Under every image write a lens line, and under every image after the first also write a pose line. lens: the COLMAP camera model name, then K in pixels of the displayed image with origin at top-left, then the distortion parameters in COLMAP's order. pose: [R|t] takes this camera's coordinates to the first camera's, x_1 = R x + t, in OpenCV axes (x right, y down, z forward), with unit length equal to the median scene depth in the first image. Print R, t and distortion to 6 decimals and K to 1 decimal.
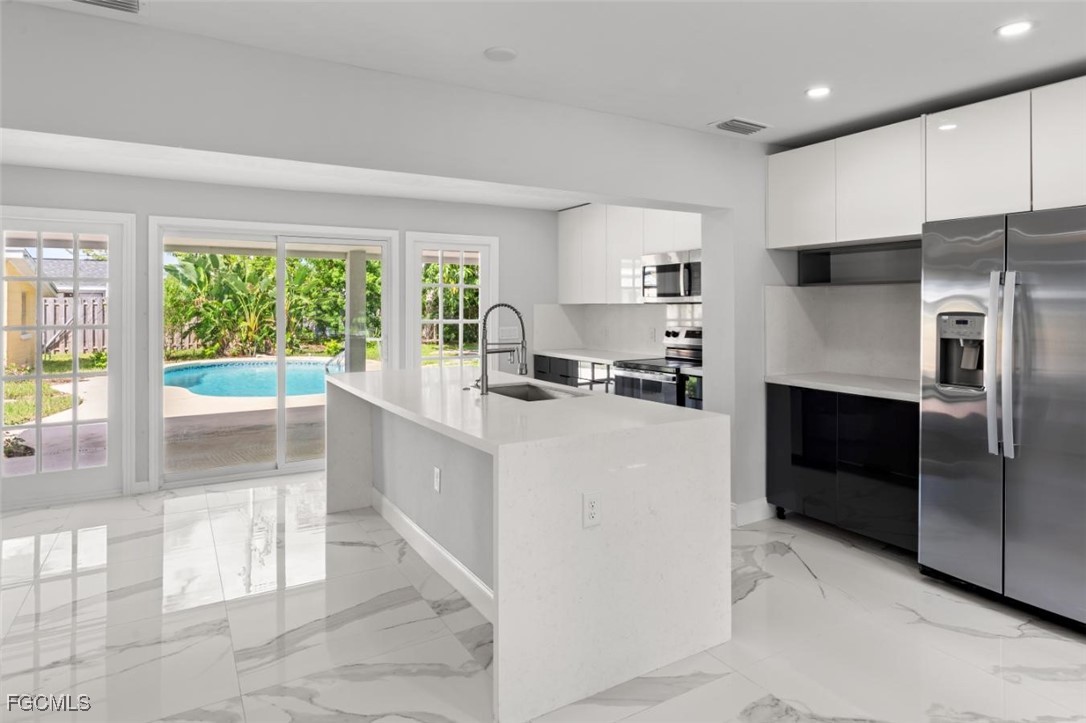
lens RADIAL K [[609.4, 0, 540.3], [0, 609.4, 308.9], [0, 0, 1]] dist [-0.001286, -0.003217]
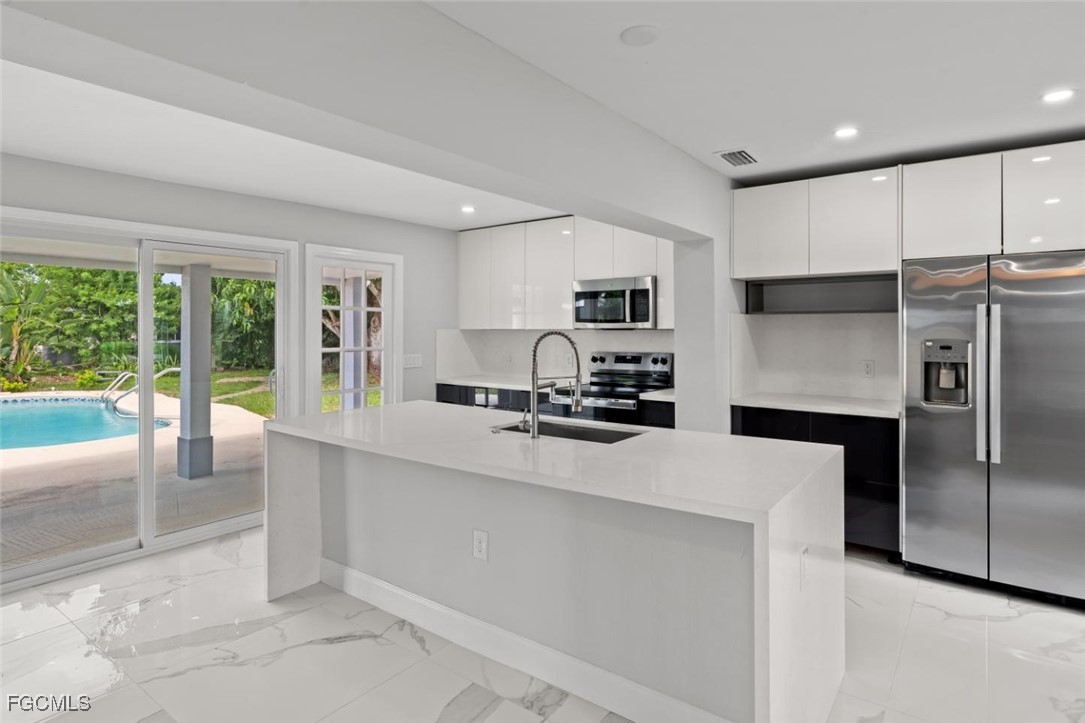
lens RADIAL K [[576.3, 0, 534.7], [0, 576.3, 335.4], [0, 0, 1]] dist [-0.006292, 0.000931]
pose [[0.929189, -0.003648, 0.369588, -0.344718], [0.001453, 0.999980, 0.006219, -0.007400], [-0.369603, -0.005242, 0.929175, 0.222540]]
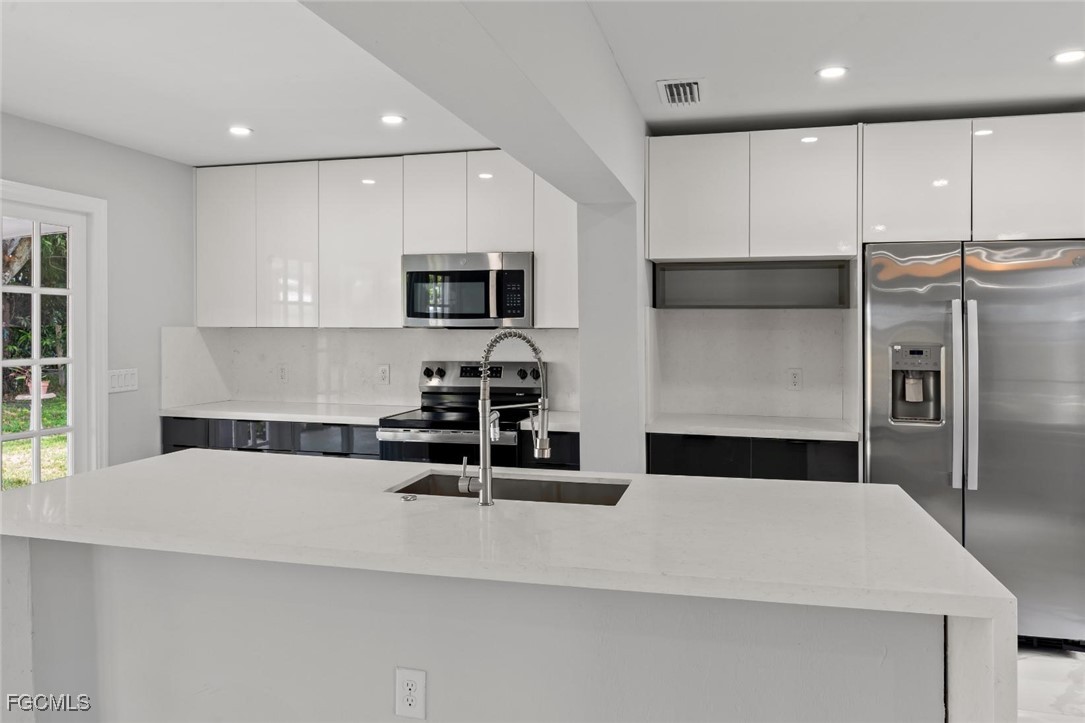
lens RADIAL K [[790.2, 0, 515.2], [0, 790.2, 342.7], [0, 0, 1]] dist [-0.011534, 0.018324]
pose [[0.725964, -0.010104, 0.687659, -0.478999], [-0.001143, 0.999873, 0.015898, -0.009453], [-0.687732, -0.012327, 0.725860, 0.432703]]
